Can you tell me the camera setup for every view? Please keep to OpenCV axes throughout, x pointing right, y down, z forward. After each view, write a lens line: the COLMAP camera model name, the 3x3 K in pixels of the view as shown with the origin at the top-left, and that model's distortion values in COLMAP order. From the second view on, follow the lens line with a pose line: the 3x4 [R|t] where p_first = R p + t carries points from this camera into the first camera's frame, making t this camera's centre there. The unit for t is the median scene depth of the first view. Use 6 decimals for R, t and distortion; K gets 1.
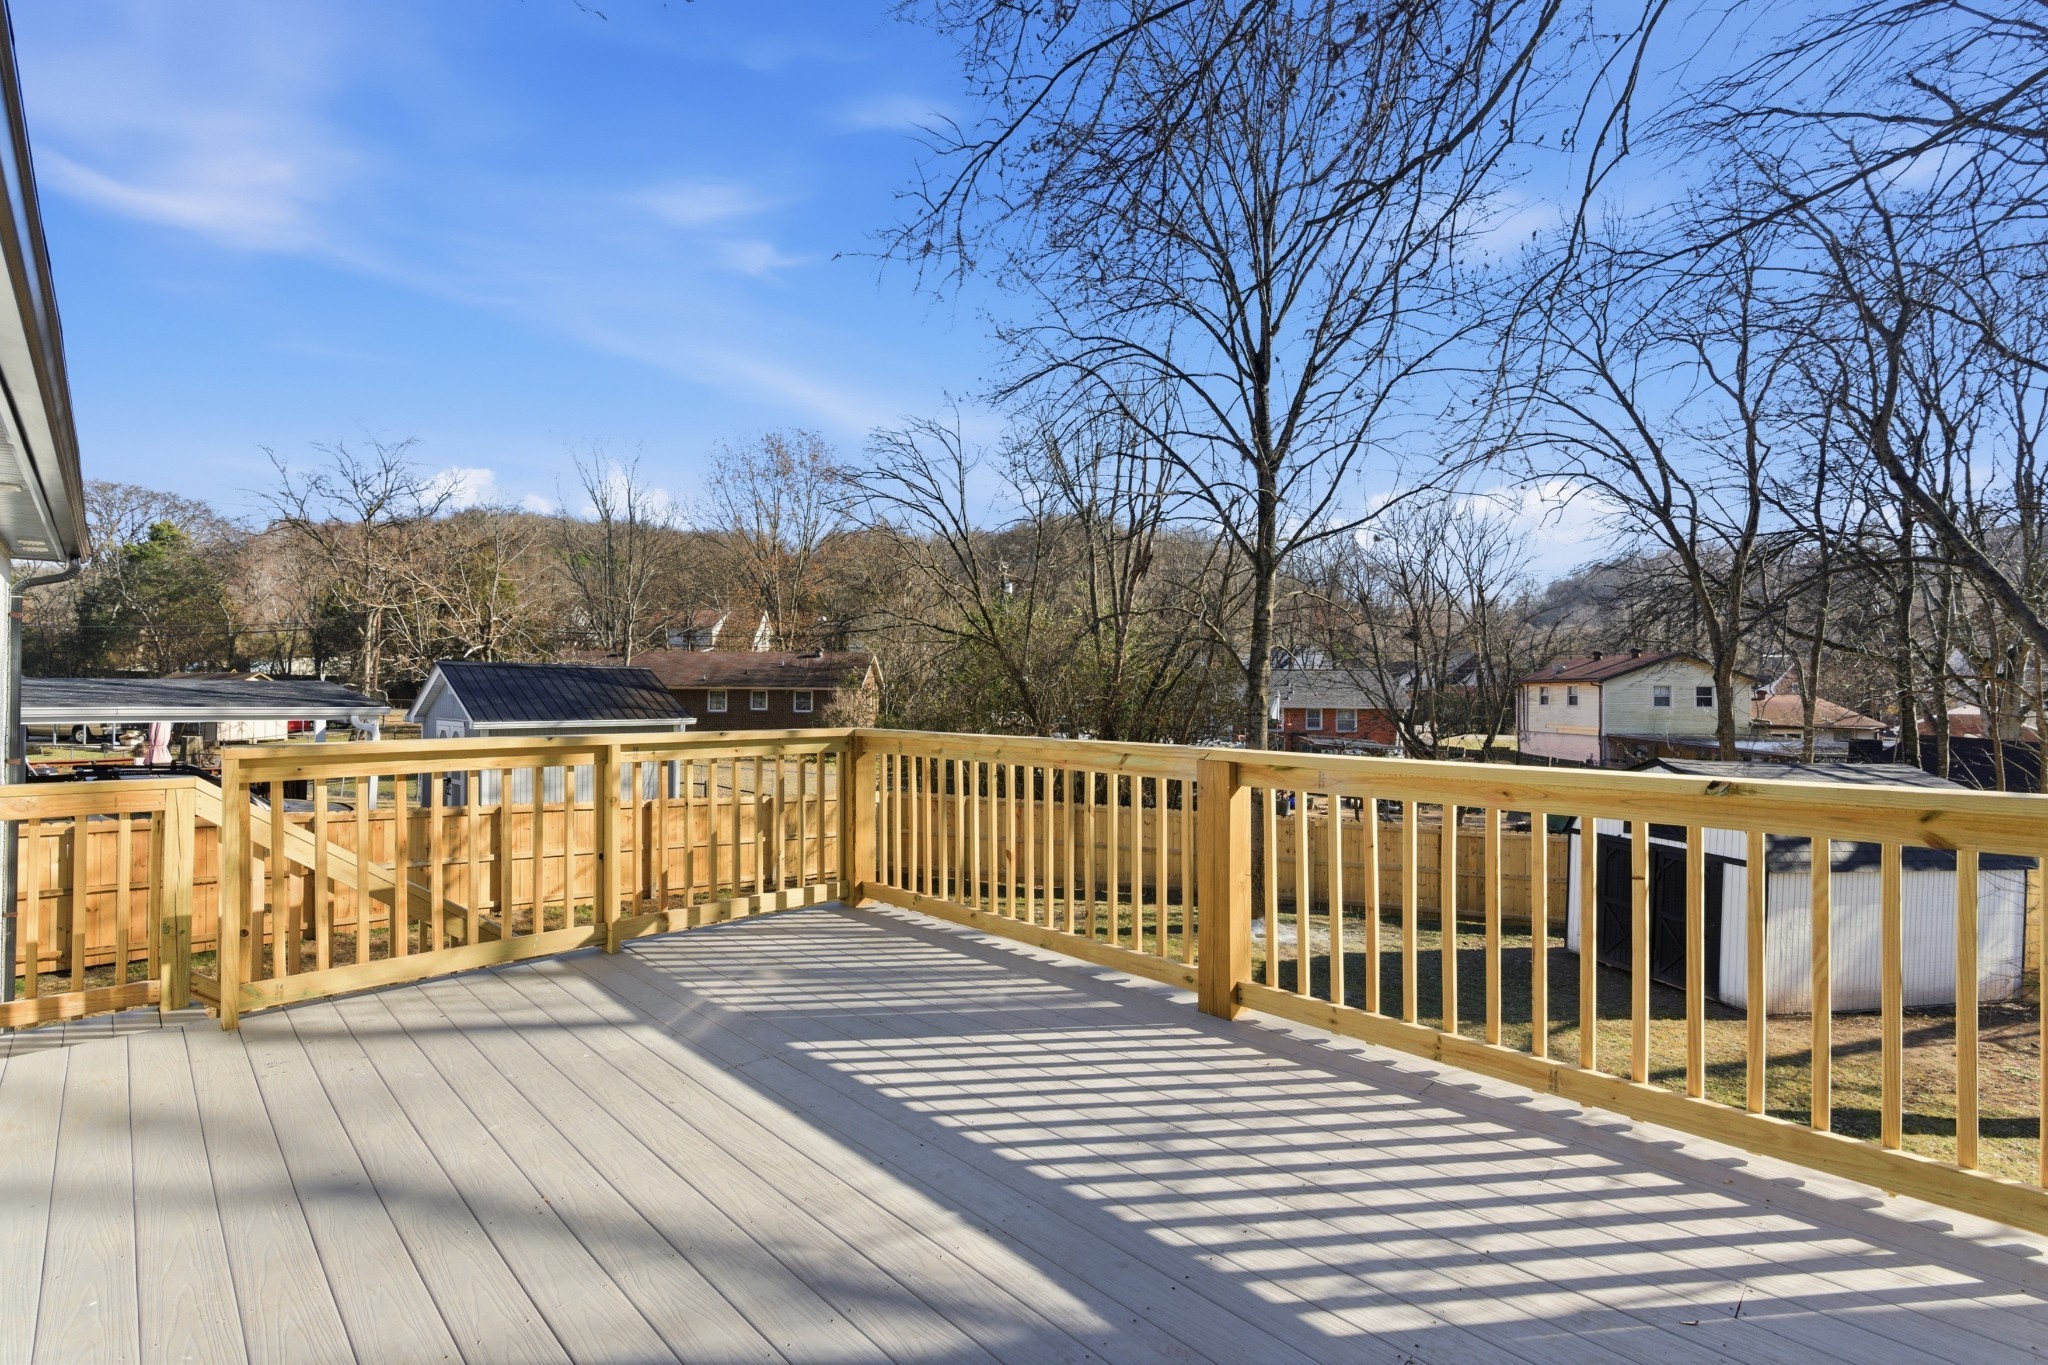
lens RADIAL K [[922.4, 0, 1019.8], [0, 922.4, 685.3], [0, 0, 1]] dist [-0.003665, -0.000041]
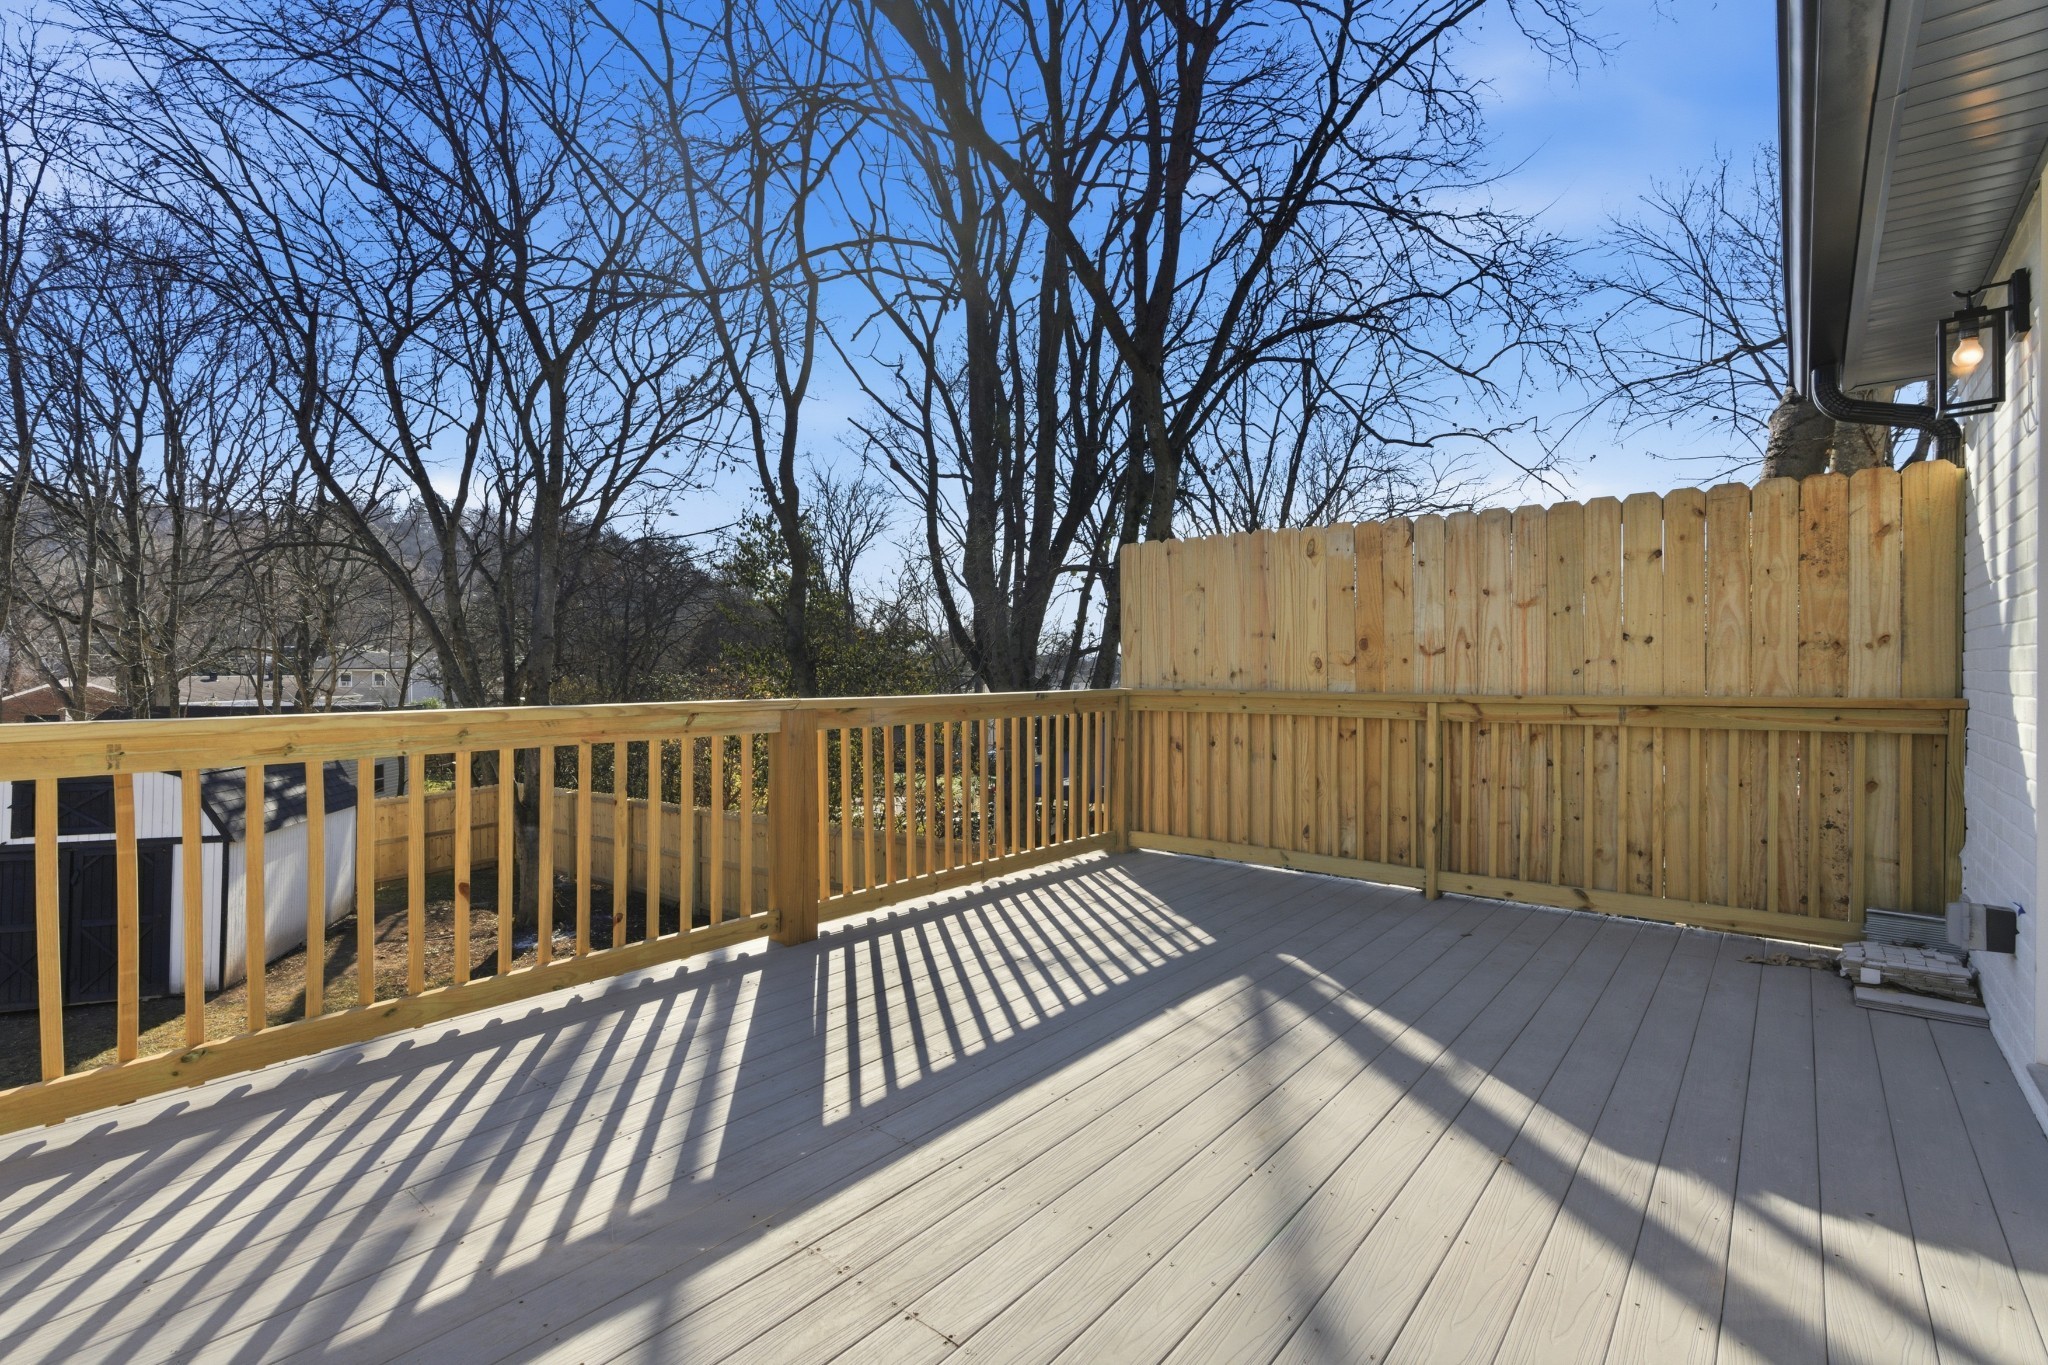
lens RADIAL K [[922.4, 0, 1020.1], [0, 922.4, 667.3], [0, 0, 1]] dist [-0.003665, -0.000041]
pose [[-0.093454, -0.002045, 0.995621, -1.091866], [-0.001972, 0.999996, 0.001869, 0.029399], [-0.995622, -0.001789, -0.093458, 1.009893]]
